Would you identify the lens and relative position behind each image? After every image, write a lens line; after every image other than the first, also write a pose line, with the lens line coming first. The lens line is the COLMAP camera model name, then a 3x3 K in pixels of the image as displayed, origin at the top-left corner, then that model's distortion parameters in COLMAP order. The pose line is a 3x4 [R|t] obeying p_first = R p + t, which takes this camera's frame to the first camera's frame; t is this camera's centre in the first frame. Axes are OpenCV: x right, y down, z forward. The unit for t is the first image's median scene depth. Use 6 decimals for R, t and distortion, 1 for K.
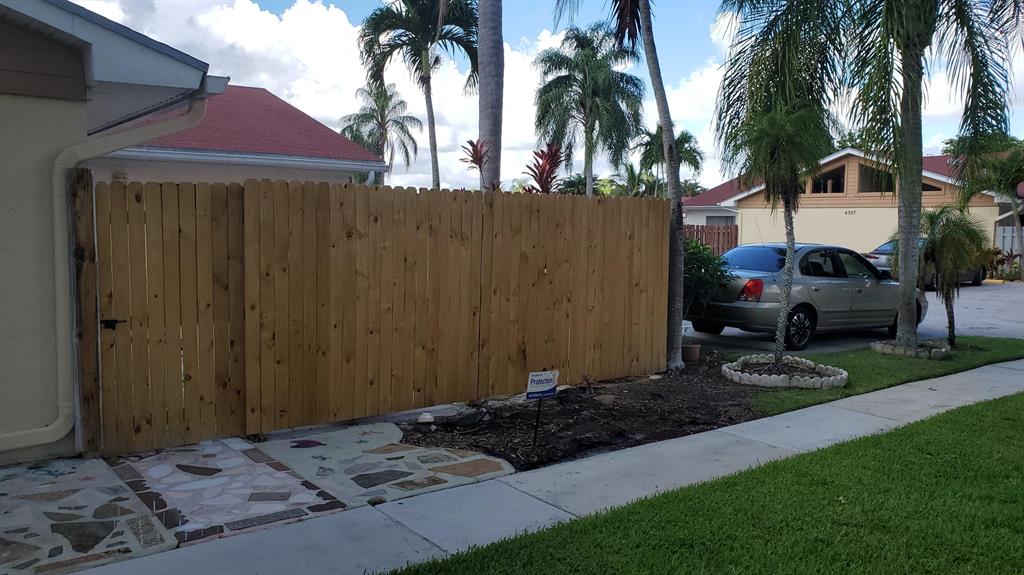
lens RADIAL K [[814.8, 0, 509.0], [0, 814.8, 290.2], [0, 0, 1]] dist [0.072085, -0.053309]
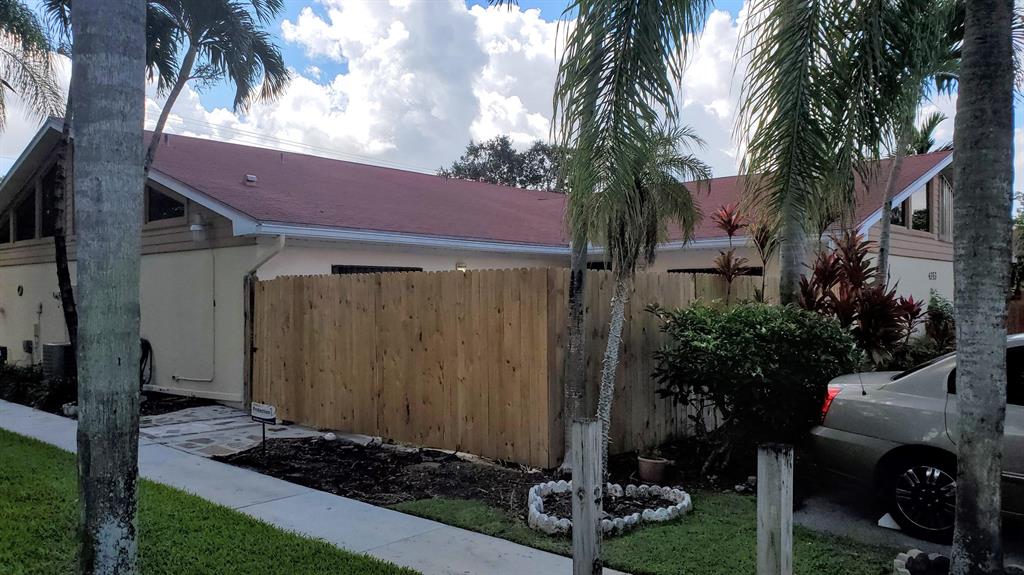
lens RADIAL K [[814.8, 0, 508.8], [0, 814.8, 290.1], [0, 0, 1]] dist [0.072085, -0.053309]
pose [[0.152424, -0.024251, -0.988018, 1.330677], [-0.077989, 0.996286, -0.036486, -0.066451], [0.985233, 0.082616, 0.149966, 1.059783]]
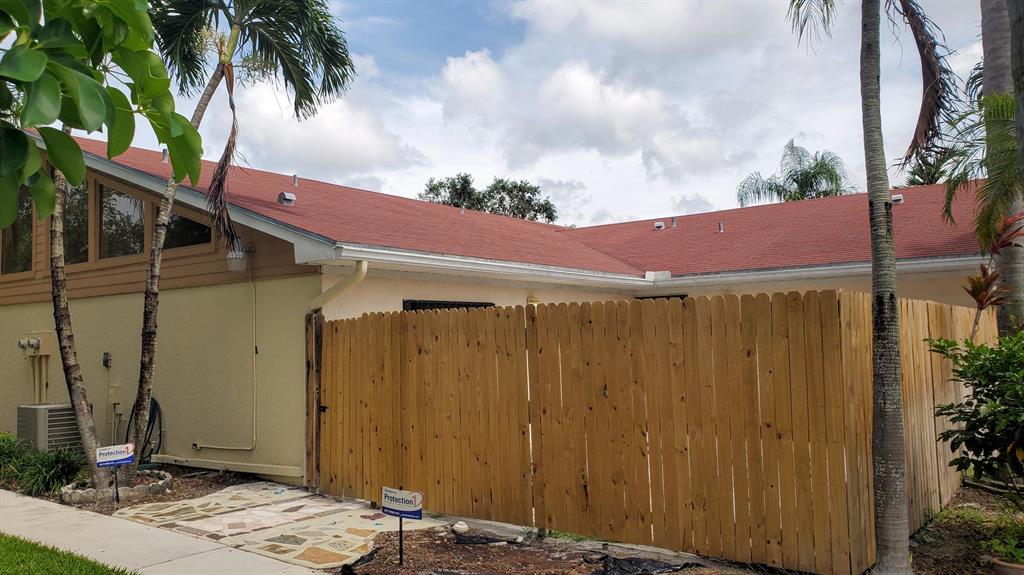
lens RADIAL K [[814.8, 0, 510.8], [0, 814.8, 287.9], [0, 0, 1]] dist [0.072085, -0.053309]
pose [[0.233534, -0.080197, -0.969036, 0.942253], [-0.060160, 0.993492, -0.096719, -0.049056], [0.970486, 0.080885, 0.227189, 0.791903]]
